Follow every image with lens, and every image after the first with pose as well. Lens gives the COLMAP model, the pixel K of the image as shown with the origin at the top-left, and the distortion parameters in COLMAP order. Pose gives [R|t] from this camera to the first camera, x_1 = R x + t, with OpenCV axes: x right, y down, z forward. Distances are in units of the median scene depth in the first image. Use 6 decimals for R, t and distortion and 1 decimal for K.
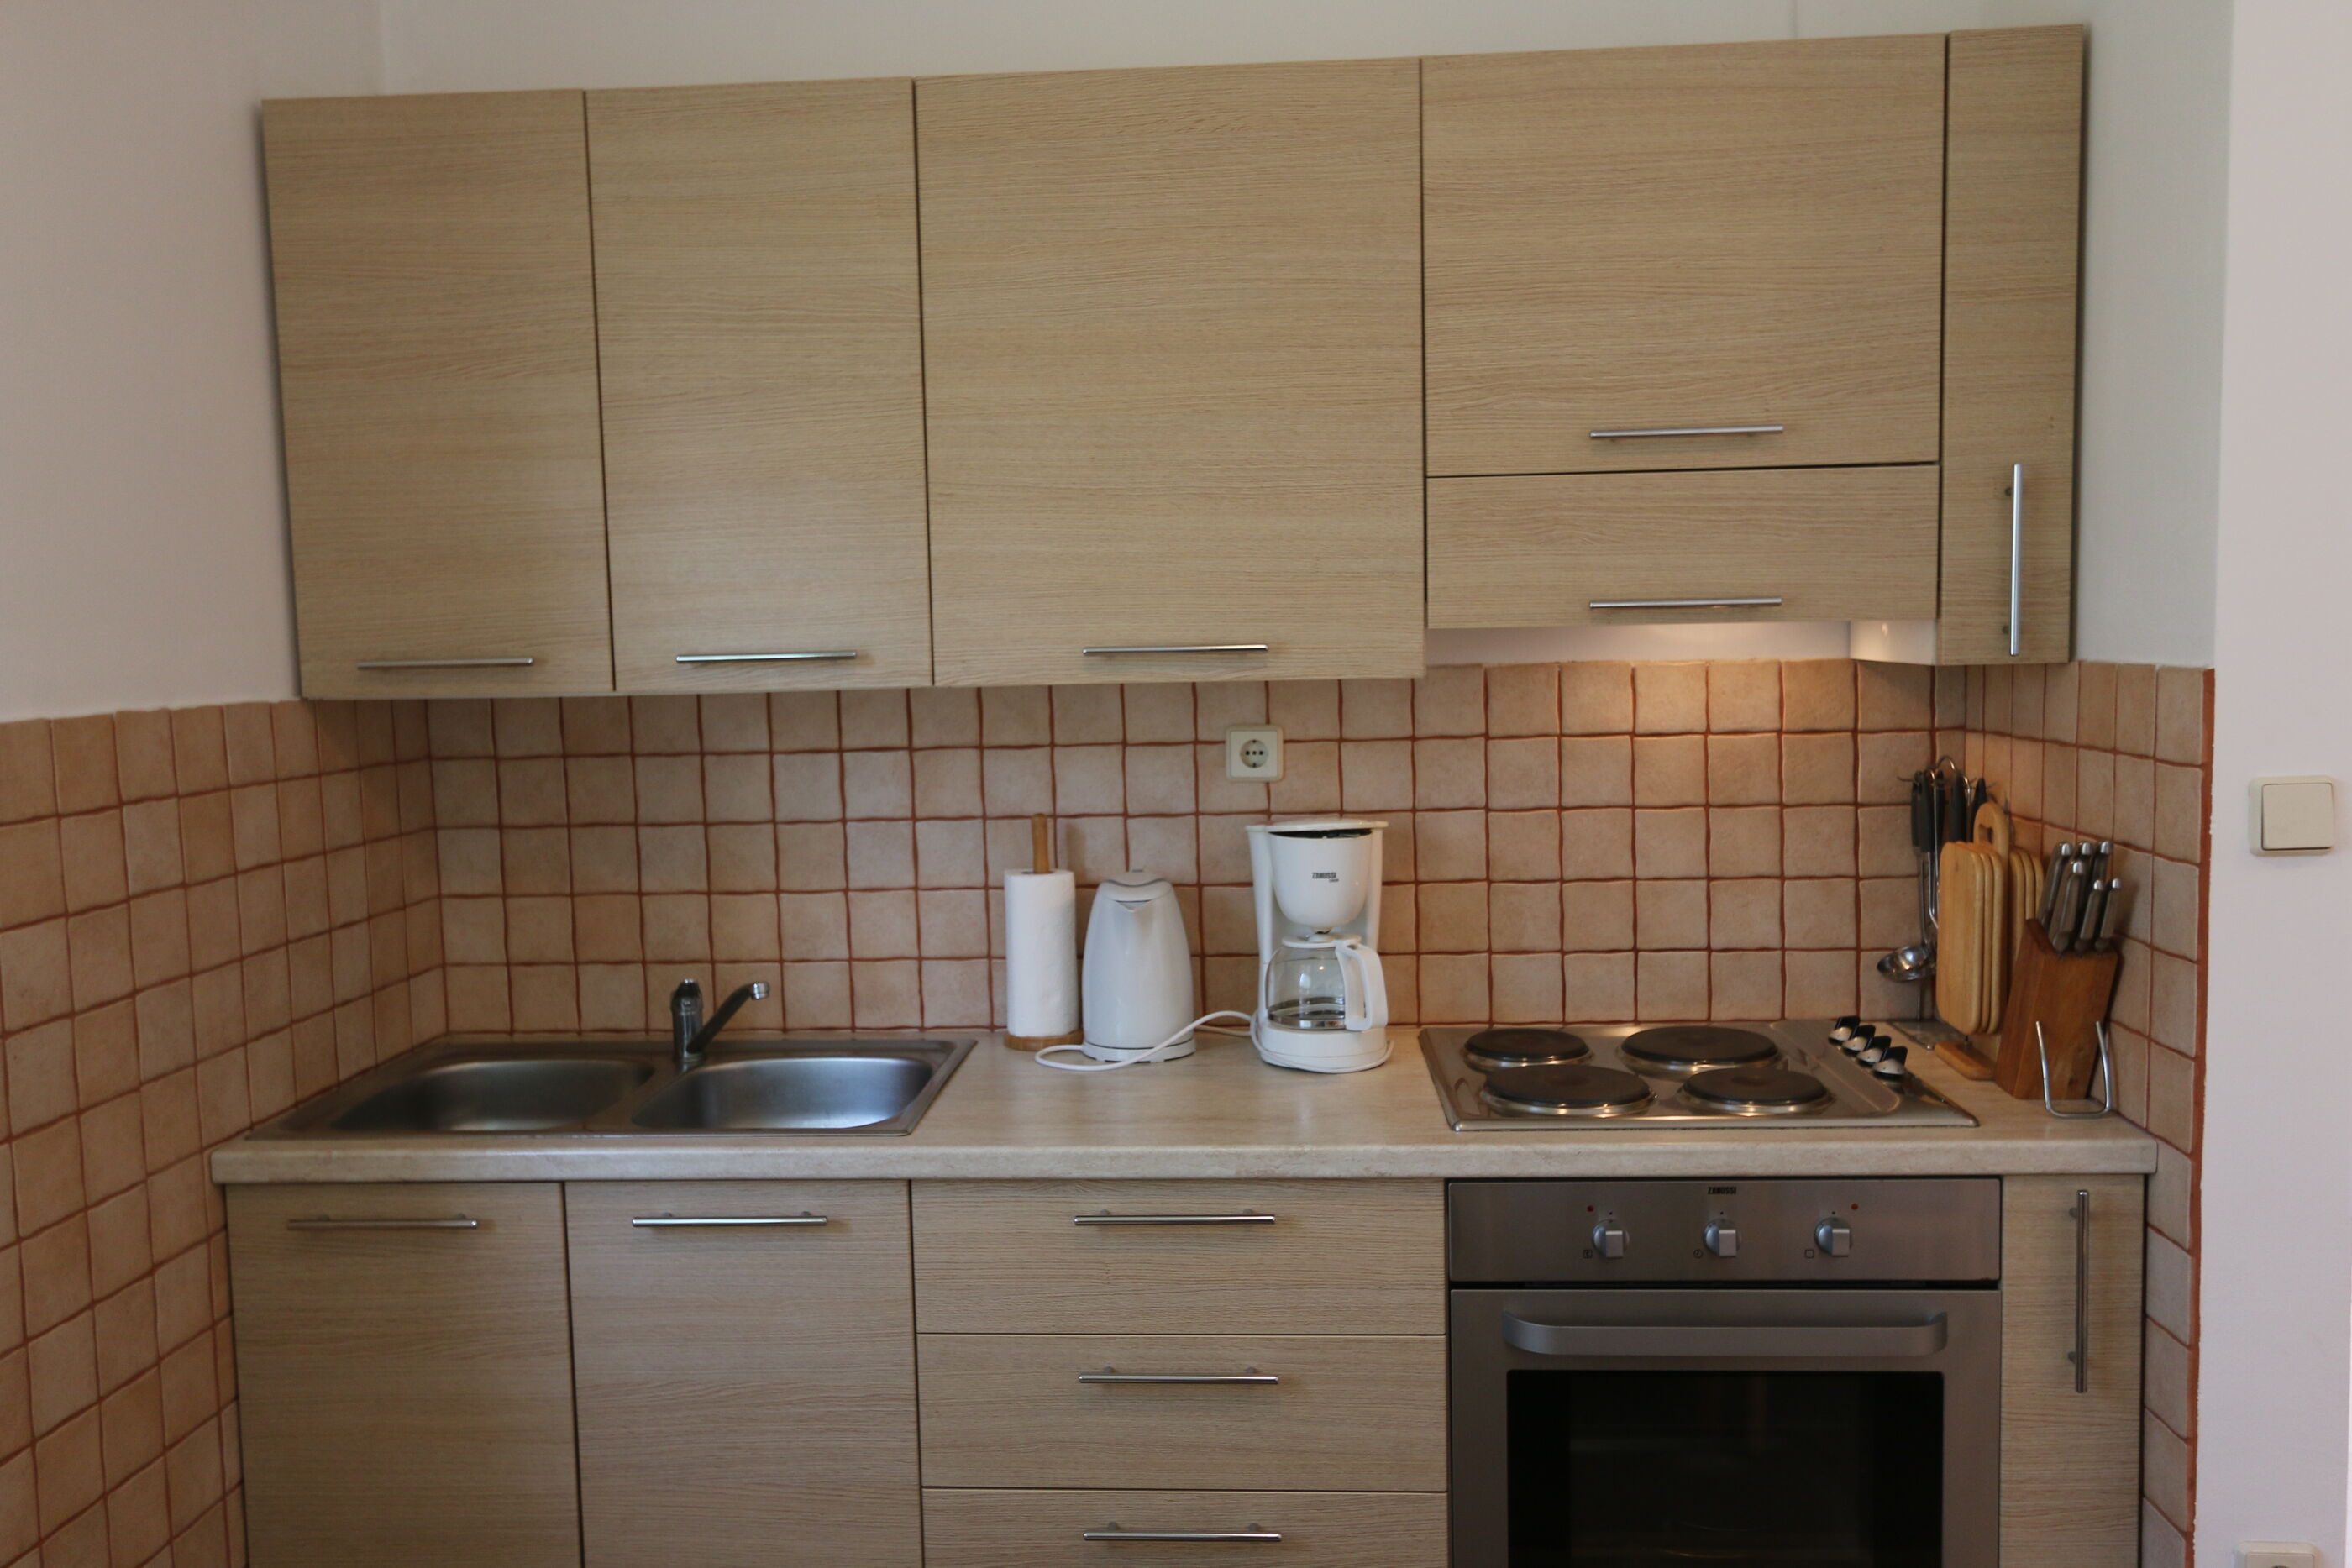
lens RADIAL K [[1868.7, 0, 1145.4], [0, 1868.7, 784.8], [0, 0, 1]] dist [-0.002273, 0.009388]
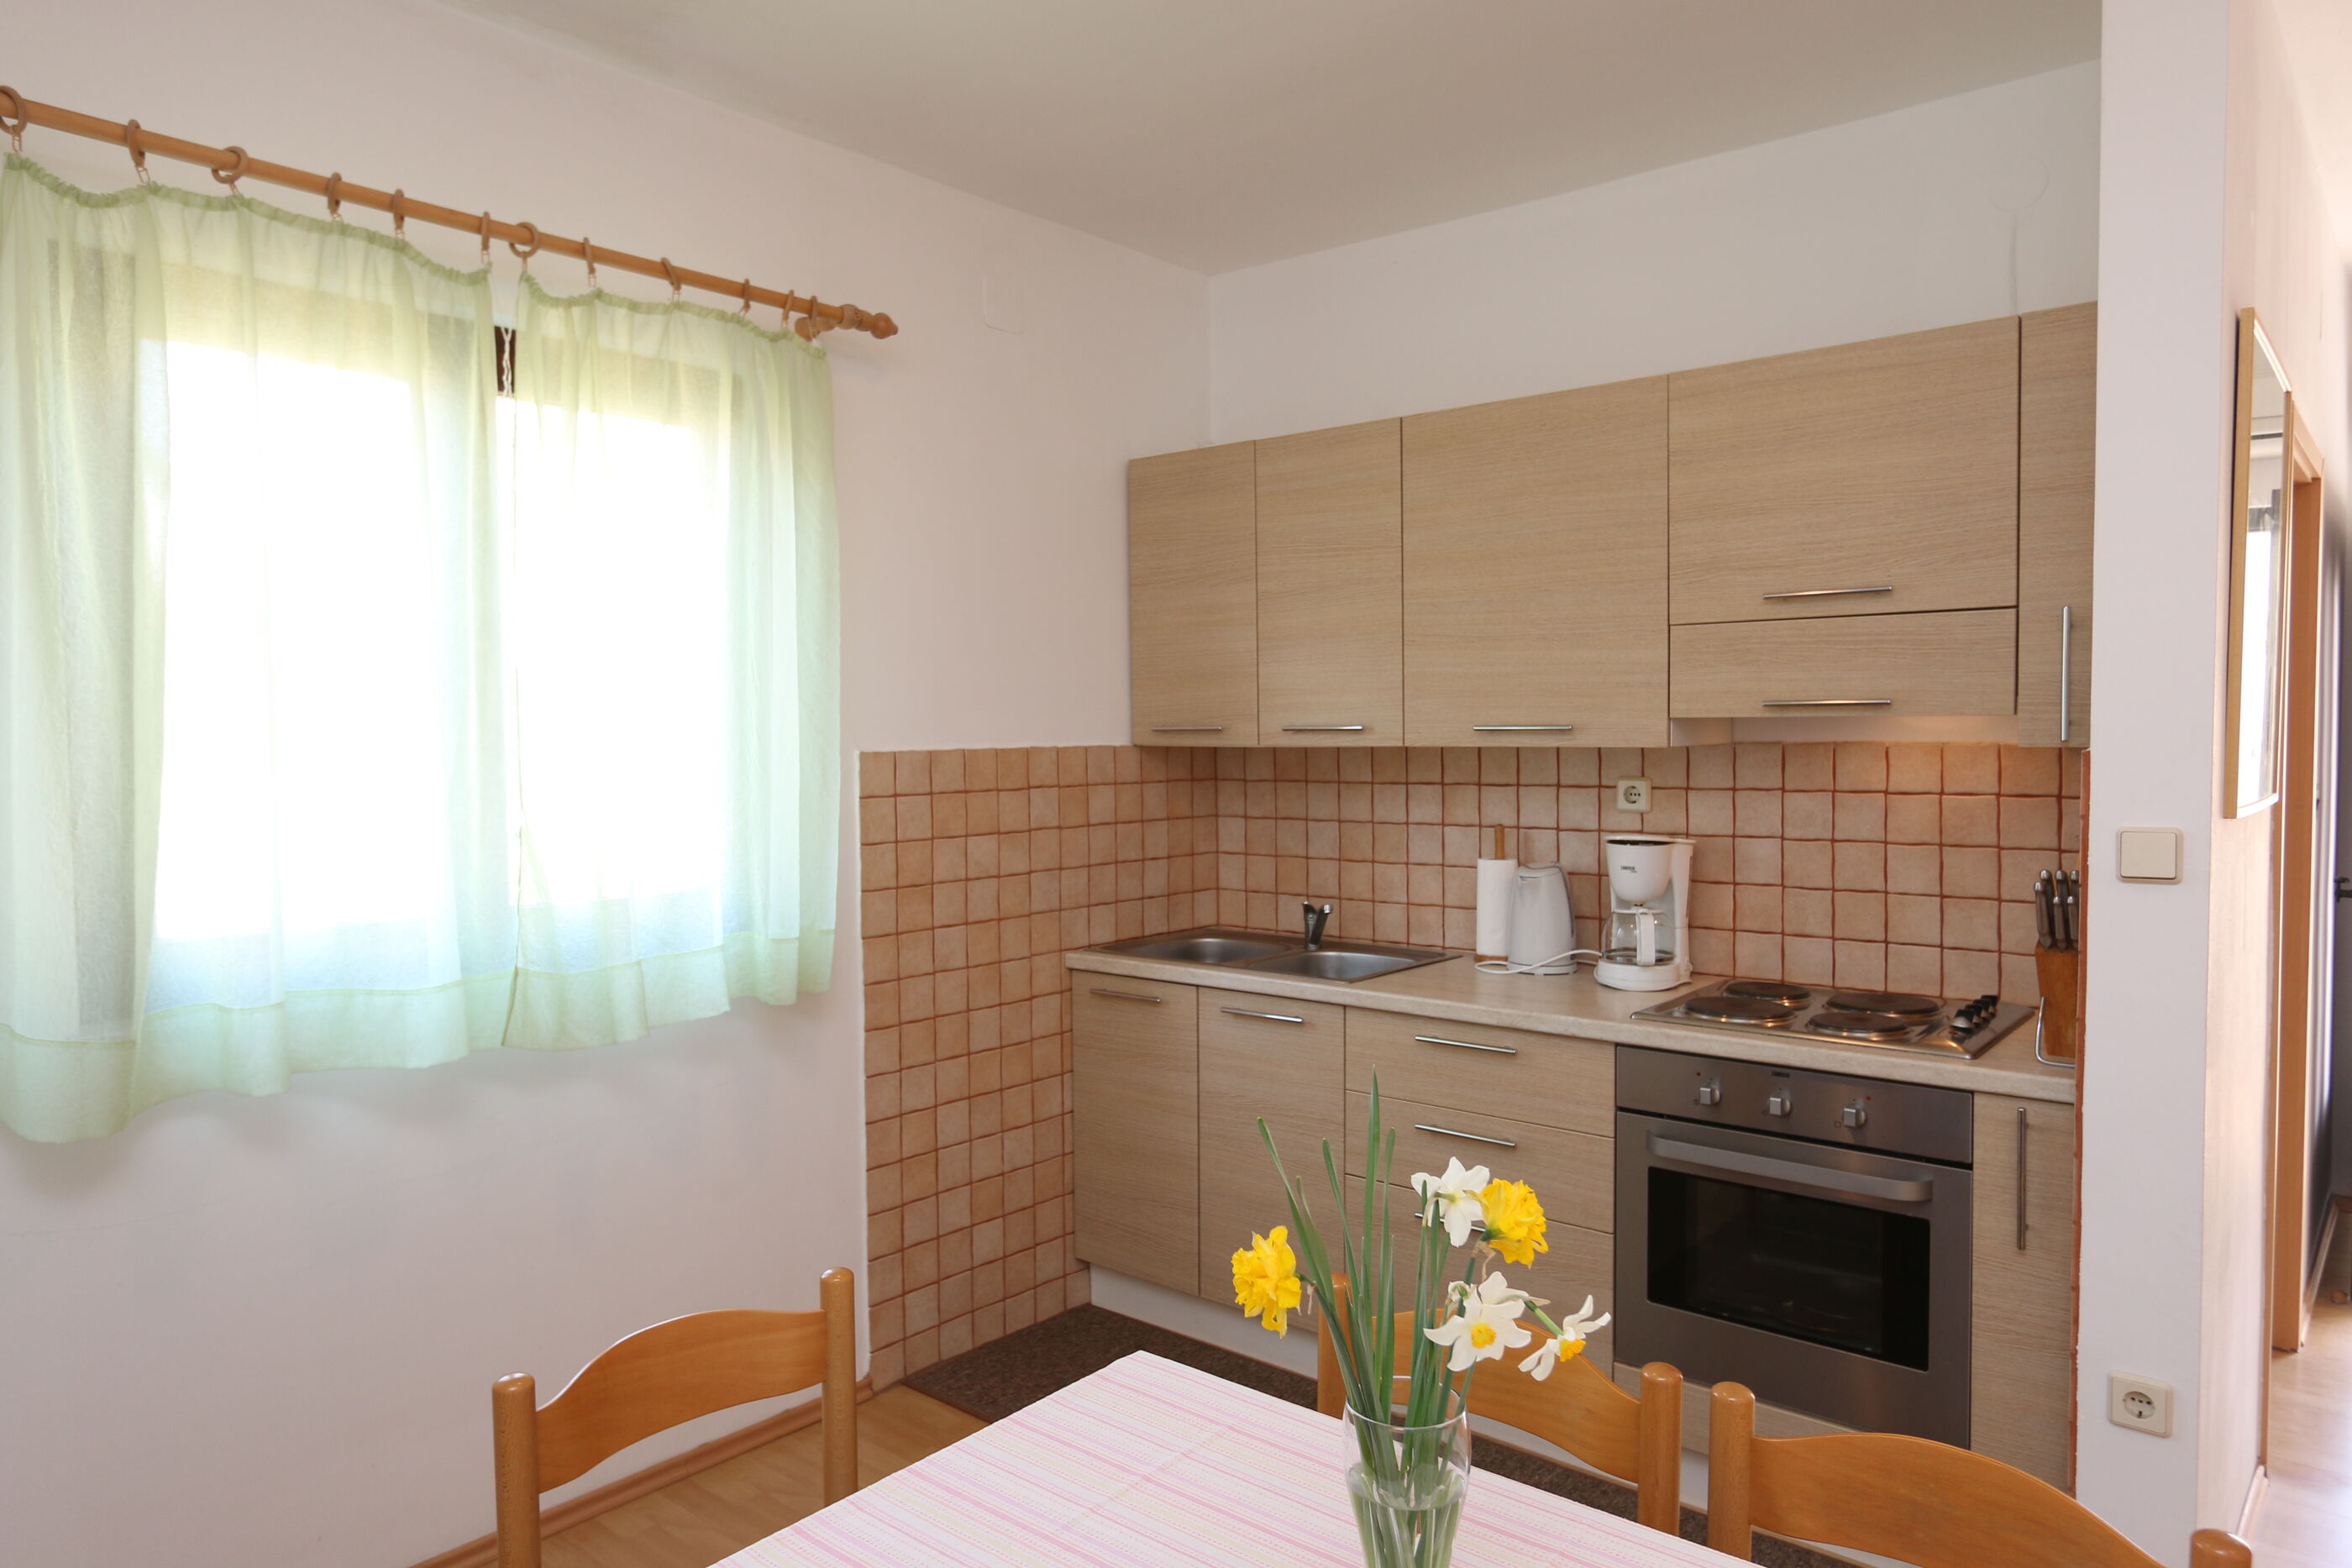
lens RADIAL K [[1470.9, 0, 1152.8], [0, 1470.9, 789.9], [0, 0, 1]] dist [-0.008160, 0.004678]
pose [[0.798919, 0.041699, -0.599991, 0.517000], [-0.060931, 0.998073, -0.011768, 0.020218], [0.598344, 0.045960, 0.799920, -0.267407]]
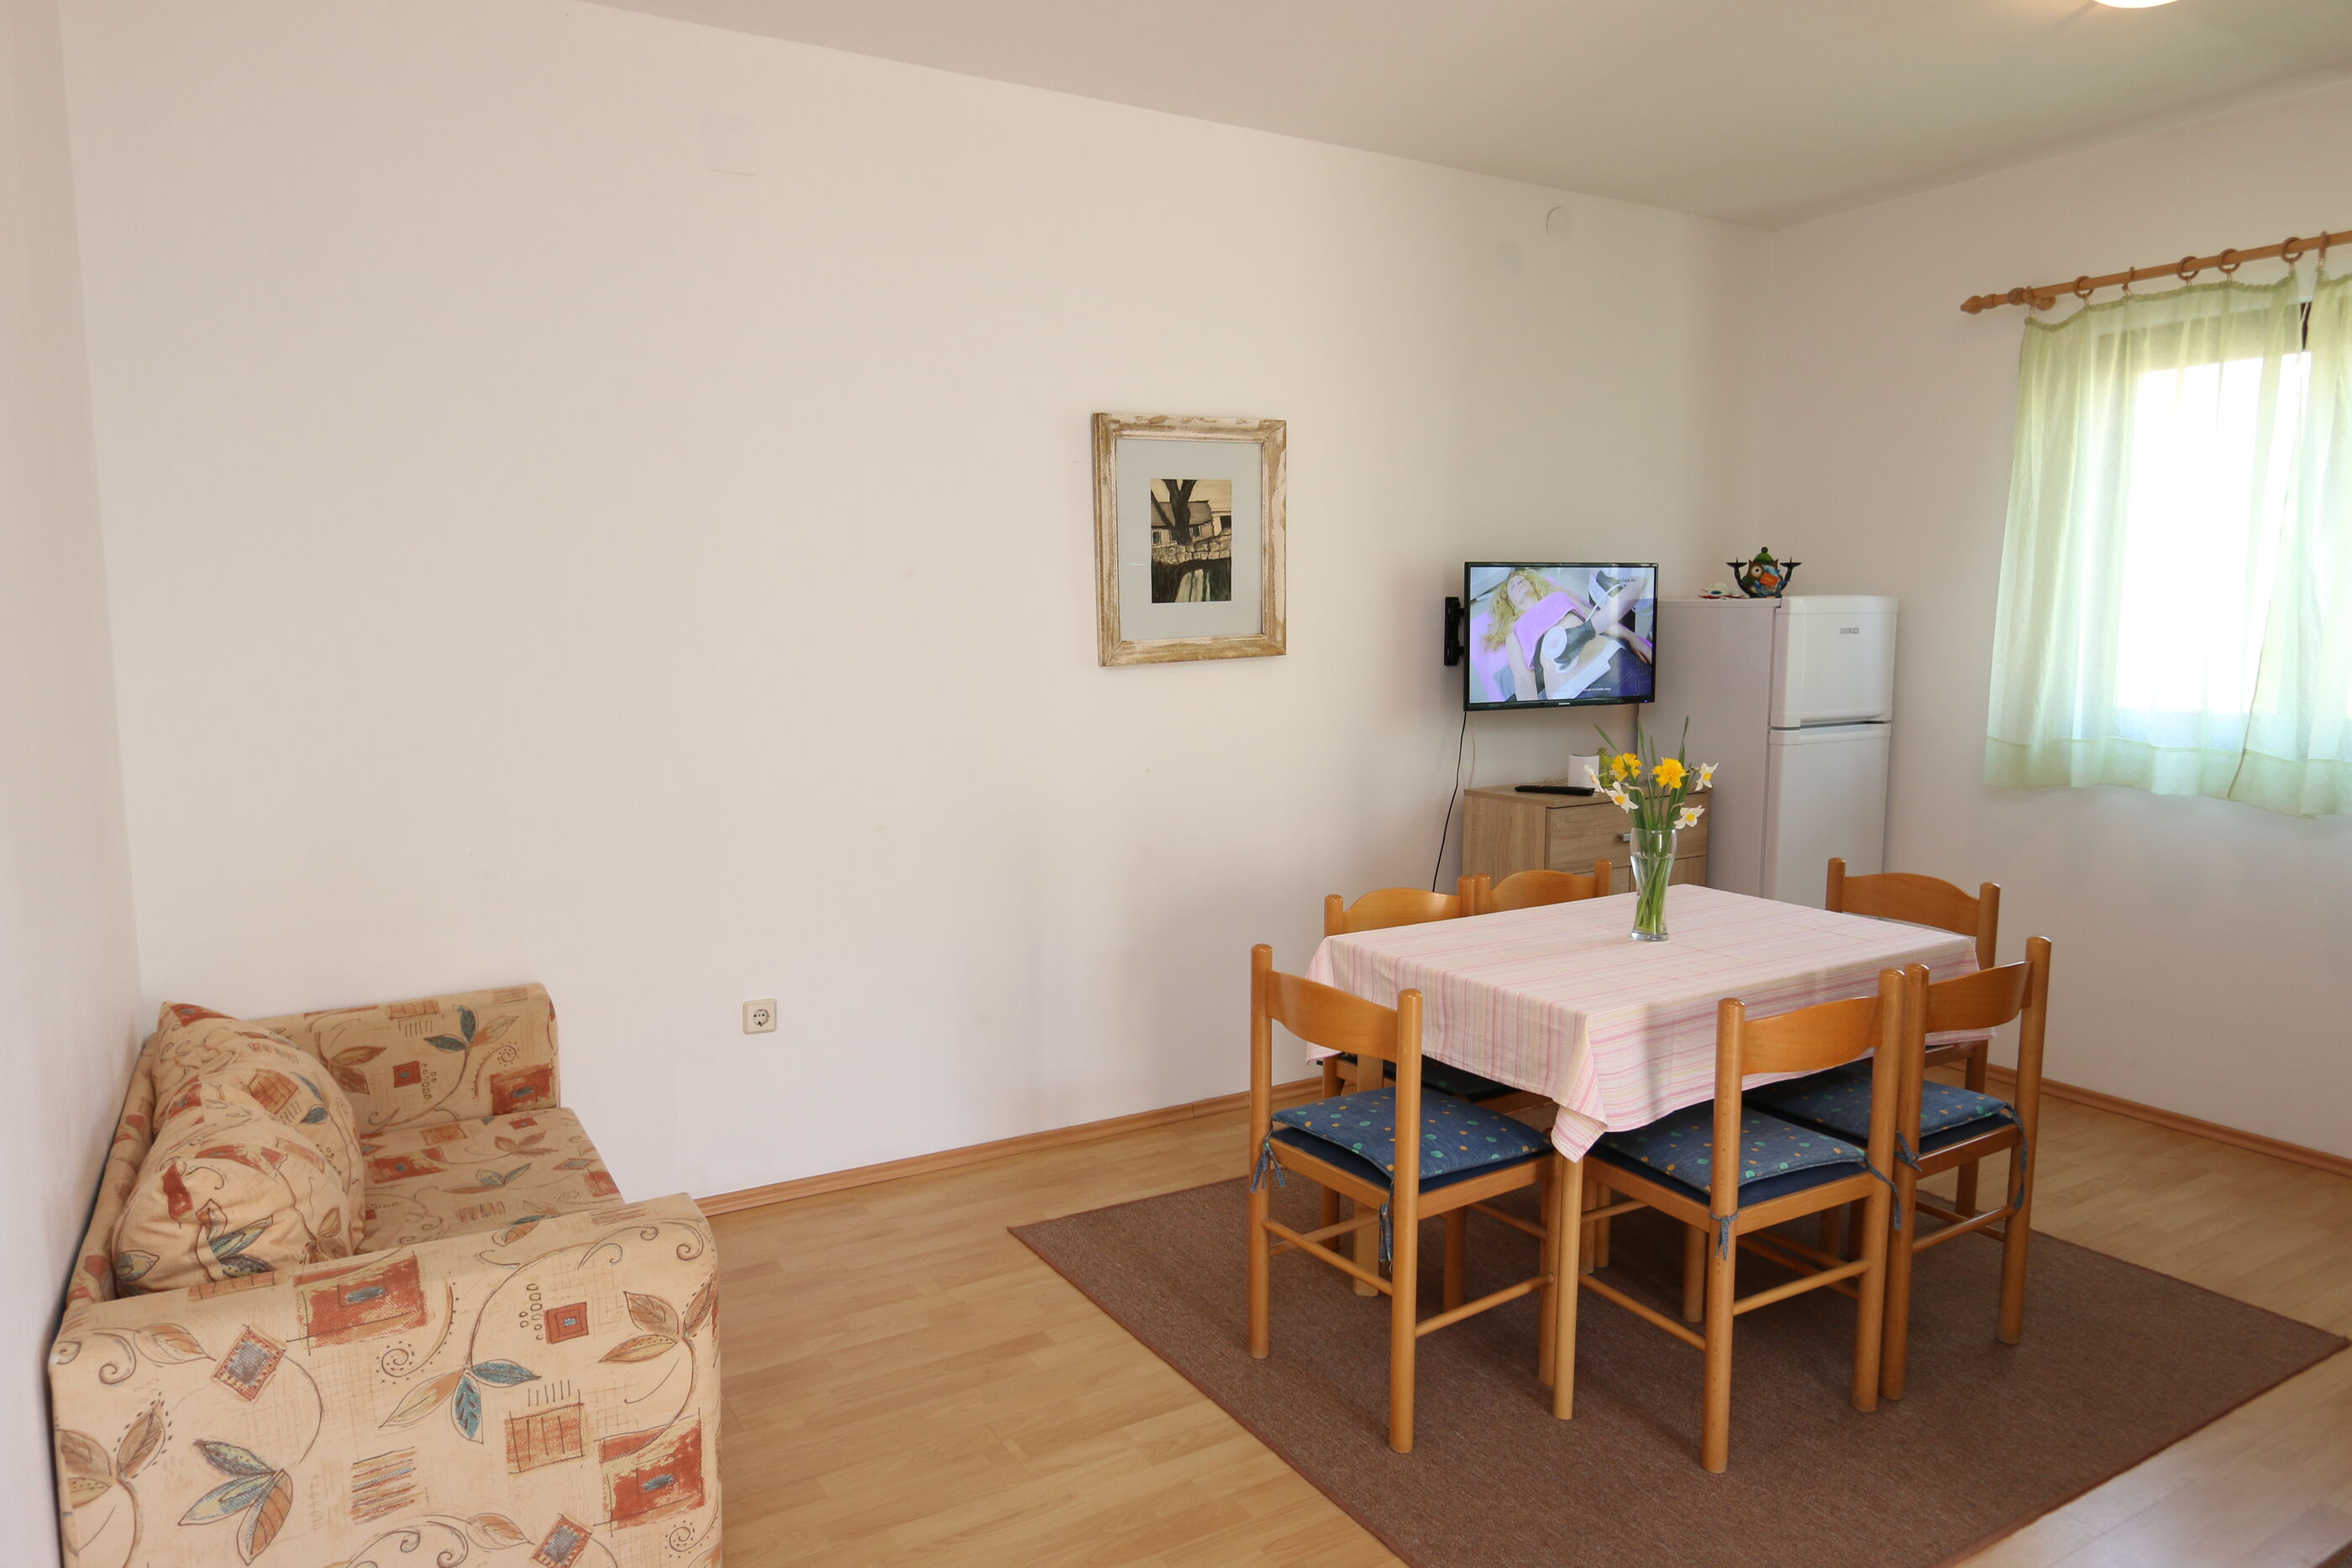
lens RADIAL K [[1470.9, 0, 1152.8], [0, 1470.9, 789.9], [0, 0, 1]] dist [-0.008160, 0.004678]
pose [[-0.824790, 0.093002, -0.557739, 1.343549], [-0.025936, 0.979120, 0.201620, -0.077202], [0.564844, 0.180760, -0.805156, 0.861185]]
